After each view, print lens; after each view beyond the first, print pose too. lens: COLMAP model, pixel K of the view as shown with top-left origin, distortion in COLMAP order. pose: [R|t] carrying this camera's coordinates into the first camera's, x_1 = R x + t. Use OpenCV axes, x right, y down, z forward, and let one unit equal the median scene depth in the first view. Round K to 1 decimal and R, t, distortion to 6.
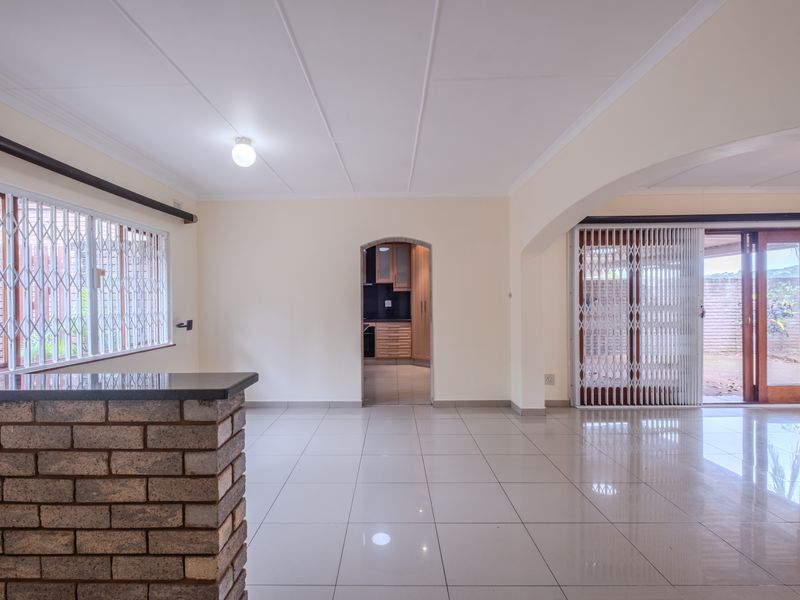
lens RADIAL K [[398.5, 0, 398.6], [0, 398.5, 303.3], [0, 0, 1]] dist [-0.011917, -0.000157]
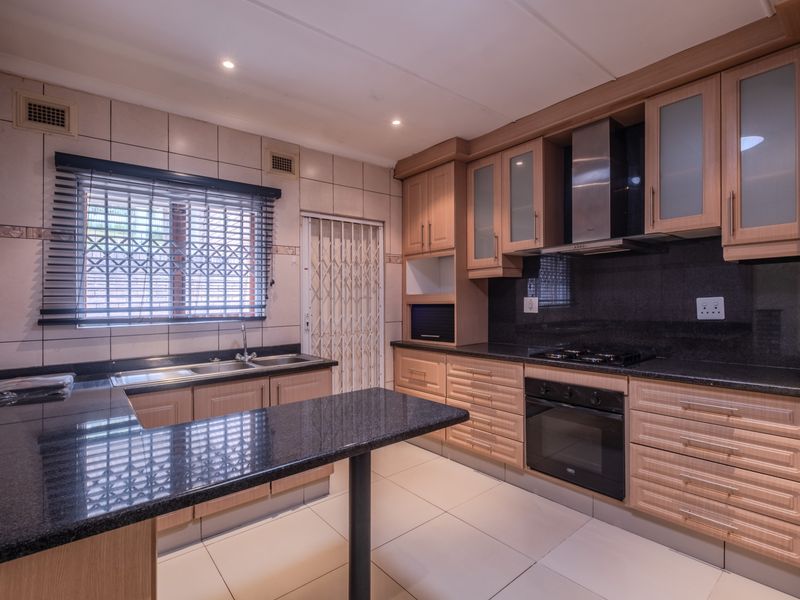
lens RADIAL K [[398.5, 0, 398.5], [0, 398.5, 304.3], [0, 0, 1]] dist [-0.011917, -0.000157]
pose [[0.635544, 0.001661, -0.772063, 0.051751], [0.000194, 0.999997, 0.002311, -0.002905], [0.772065, -0.001618, 0.635542, 0.703803]]
